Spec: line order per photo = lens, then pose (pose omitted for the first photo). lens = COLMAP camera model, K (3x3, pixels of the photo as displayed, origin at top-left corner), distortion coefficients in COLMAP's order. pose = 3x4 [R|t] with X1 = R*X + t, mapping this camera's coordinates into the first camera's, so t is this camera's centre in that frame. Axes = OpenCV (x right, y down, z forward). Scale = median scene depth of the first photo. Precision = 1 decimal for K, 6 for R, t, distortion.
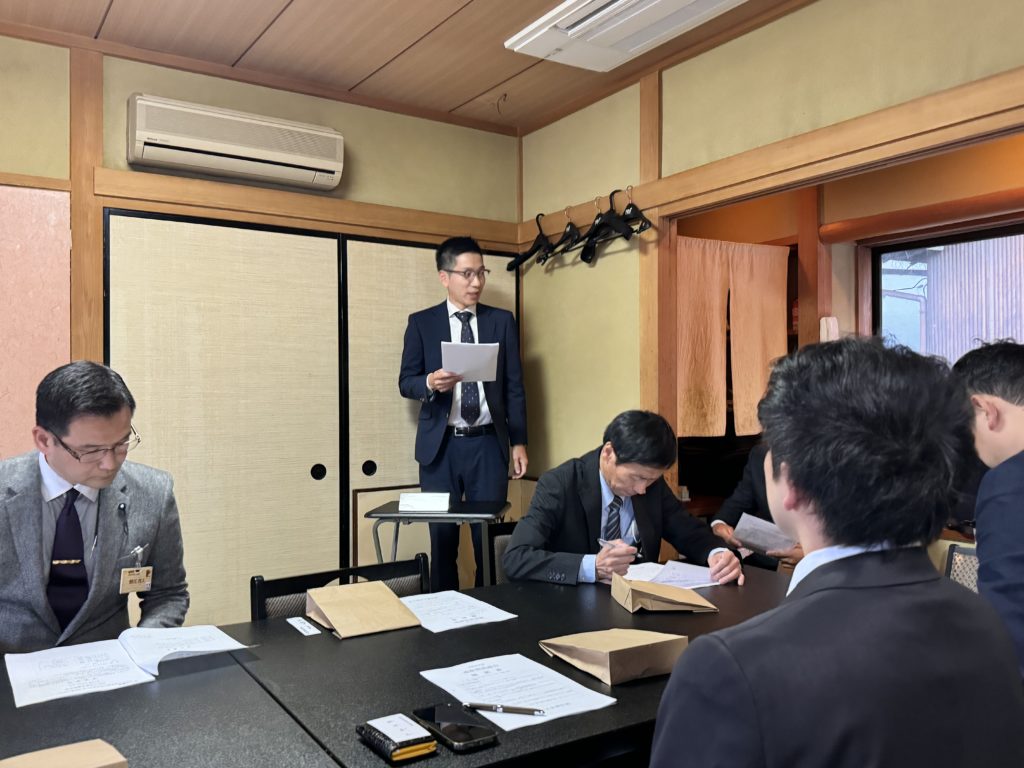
lens RADIAL K [[846.4, 0, 513.1], [0, 846.4, 389.9], [0, 0, 1]] dist [0.105516, -0.173891]
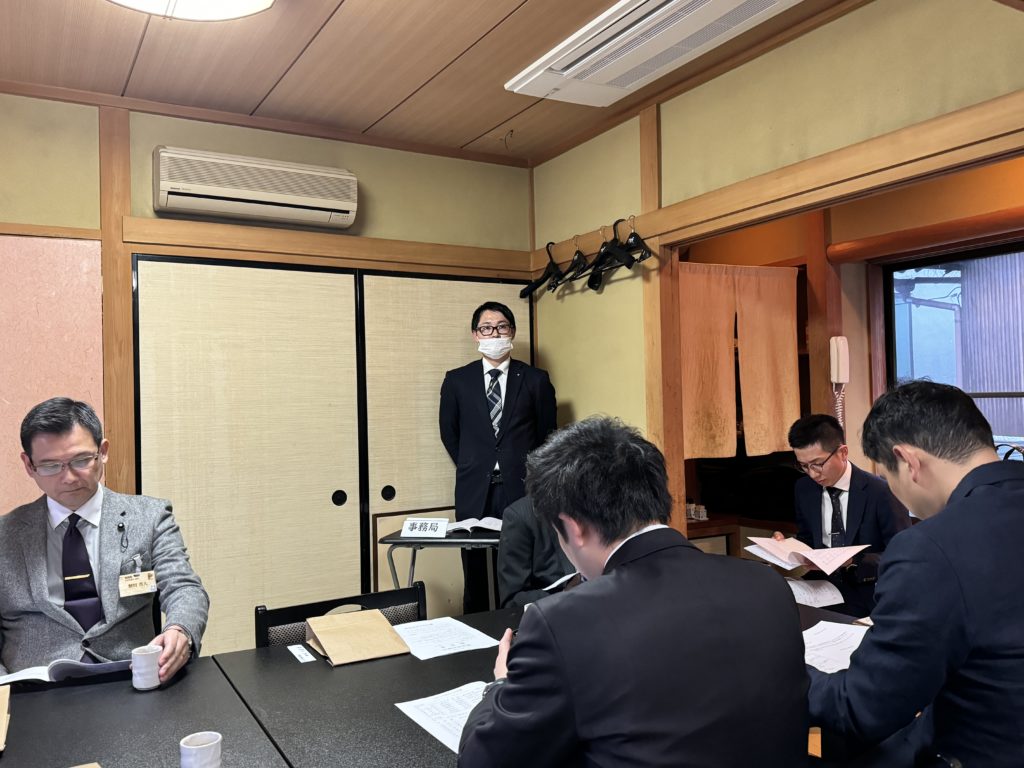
lens RADIAL K [[846.4, 0, 510.8], [0, 846.4, 388.7], [0, 0, 1]] dist [0.105516, -0.173891]
pose [[0.998057, -0.020930, -0.058693, 0.047955], [0.020072, 0.999683, -0.015169, -0.018325], [0.058992, 0.013962, 0.998161, -0.030977]]
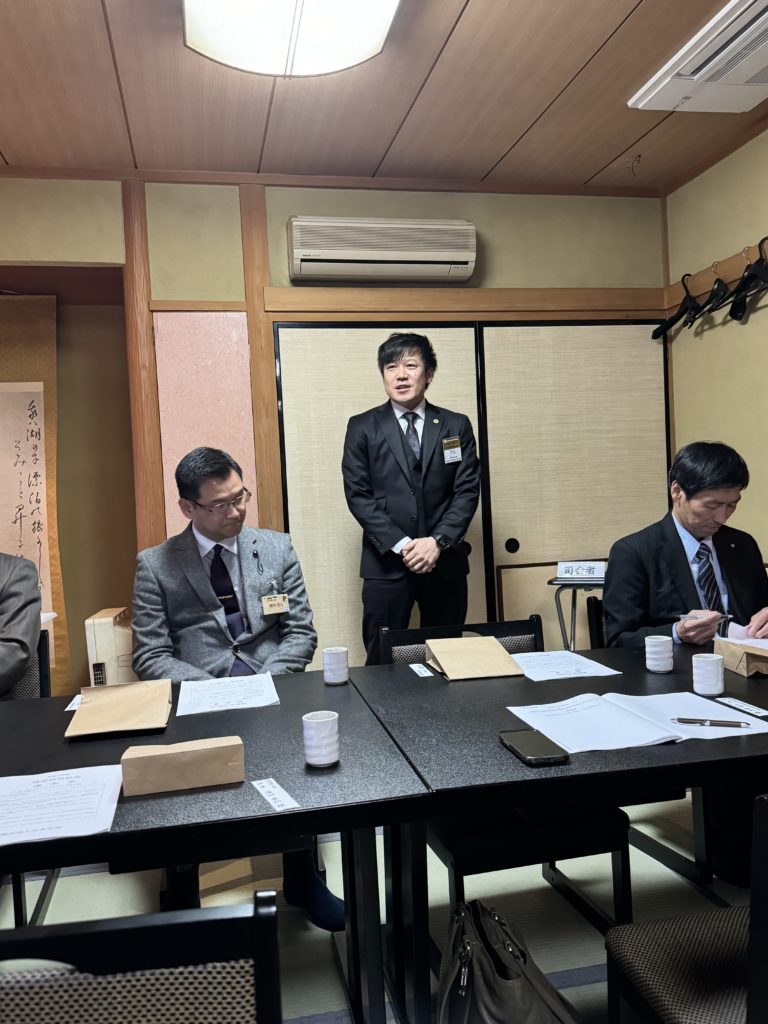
lens RADIAL K [[846.4, 0, 384.7], [0, 846.4, 518.9], [0, 0, 1]] dist [0.105516, -0.173891]
pose [[0.931331, -0.031069, -0.362846, 0.068023], [0.045199, 0.998512, 0.030515, 0.023262], [0.361358, -0.044820, 0.931349, -0.025486]]
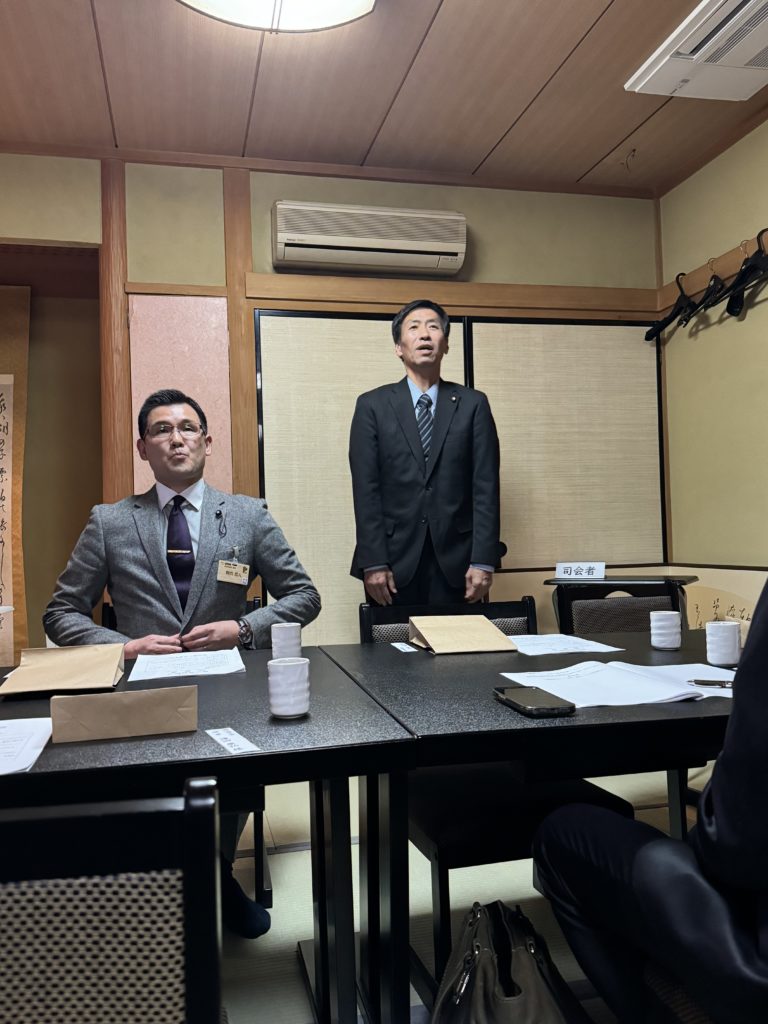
lens RADIAL K [[846.4, 0, 381.9], [0, 846.4, 516.8], [0, 0, 1]] dist [0.105516, -0.173891]
pose [[0.938277, -0.032356, -0.344367, 0.047155], [0.026465, 0.999412, -0.021794, 0.080002], [0.344870, 0.011335, 0.938582, 0.022174]]
